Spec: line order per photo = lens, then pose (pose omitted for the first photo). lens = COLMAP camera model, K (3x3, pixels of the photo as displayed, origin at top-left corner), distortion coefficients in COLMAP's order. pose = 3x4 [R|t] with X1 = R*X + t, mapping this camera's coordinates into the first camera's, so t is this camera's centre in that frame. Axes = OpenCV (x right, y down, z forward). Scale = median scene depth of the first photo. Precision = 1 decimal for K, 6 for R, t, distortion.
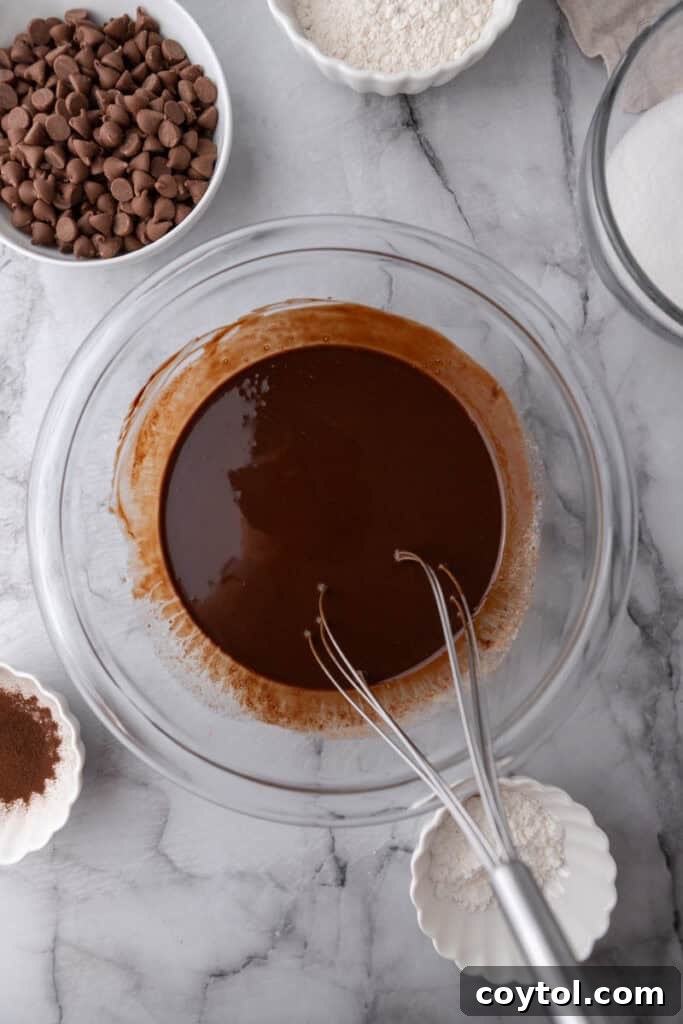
lens RADIAL K [[724.4, 0, 316.3], [0, 724.4, 512.0], [0, 0, 1]] dist [-0.004050, -0.001508]
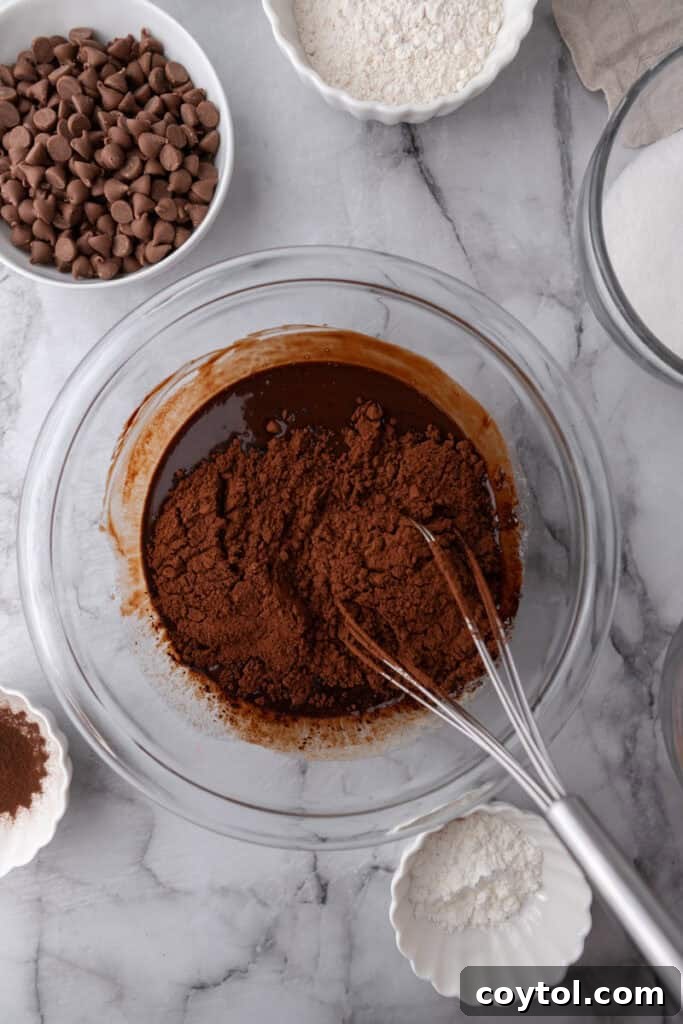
lens RADIAL K [[724.4, 0, 316.3], [0, 724.4, 512.0], [0, 0, 1]] dist [-0.004050, -0.001508]
pose [[0.999585, 0.026520, 0.011225, 0.000146], [-0.026640, 0.999588, 0.010685, -0.046396], [-0.010937, -0.010980, 0.999880, -0.009705]]
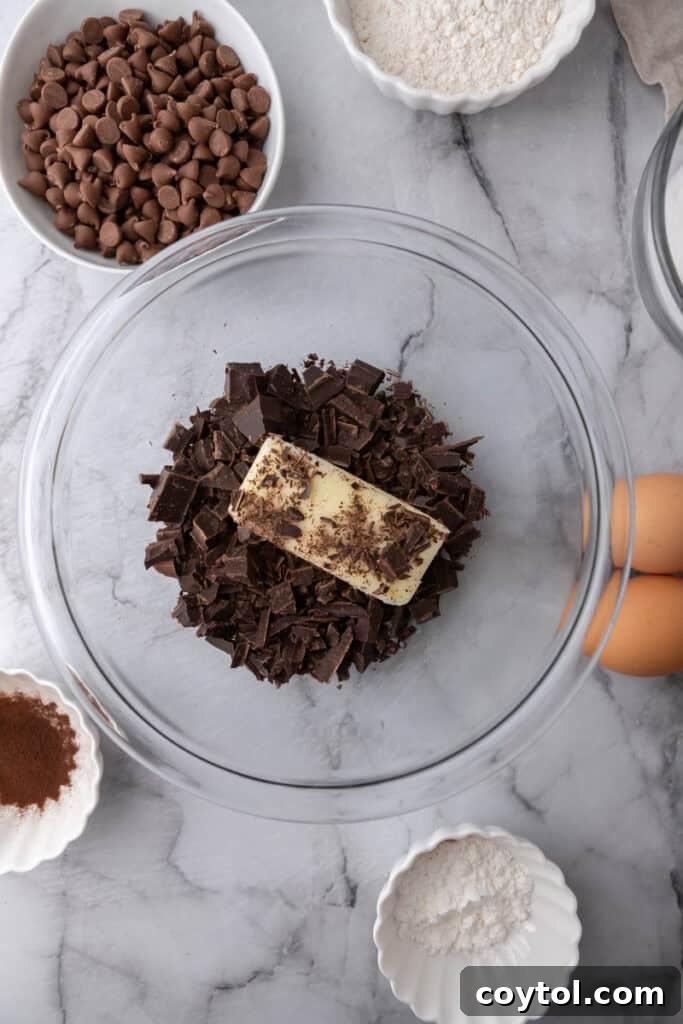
lens RADIAL K [[724.4, 0, 316.3], [0, 724.4, 512.0], [0, 0, 1]] dist [-0.004050, -0.001508]
pose [[0.998630, 0.052321, 0.000489, -0.045419], [-0.052323, 0.998552, 0.012462, -0.039477], [0.000164, -0.012470, 0.999922, 0.009993]]
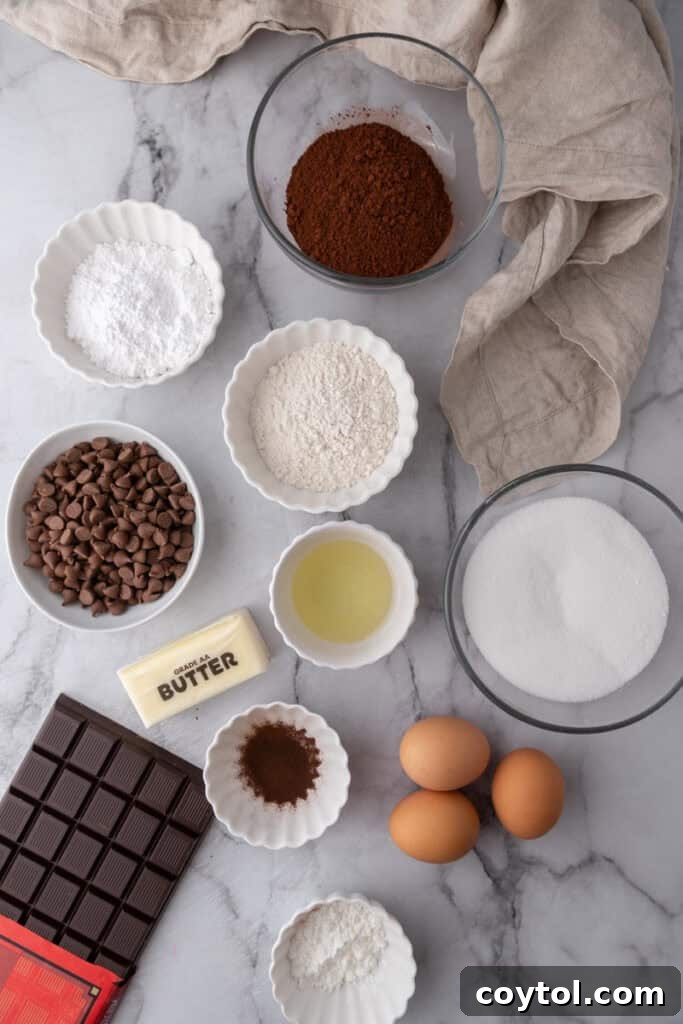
lens RADIAL K [[724.4, 0, 316.3], [0, 724.4, 512.0], [0, 0, 1]] dist [-0.004050, -0.001508]
pose [[0.999206, 0.033913, -0.020889, 0.130061], [-0.034391, 0.999144, -0.022990, -0.530961], [0.020092, 0.023690, 0.999517, -0.418547]]
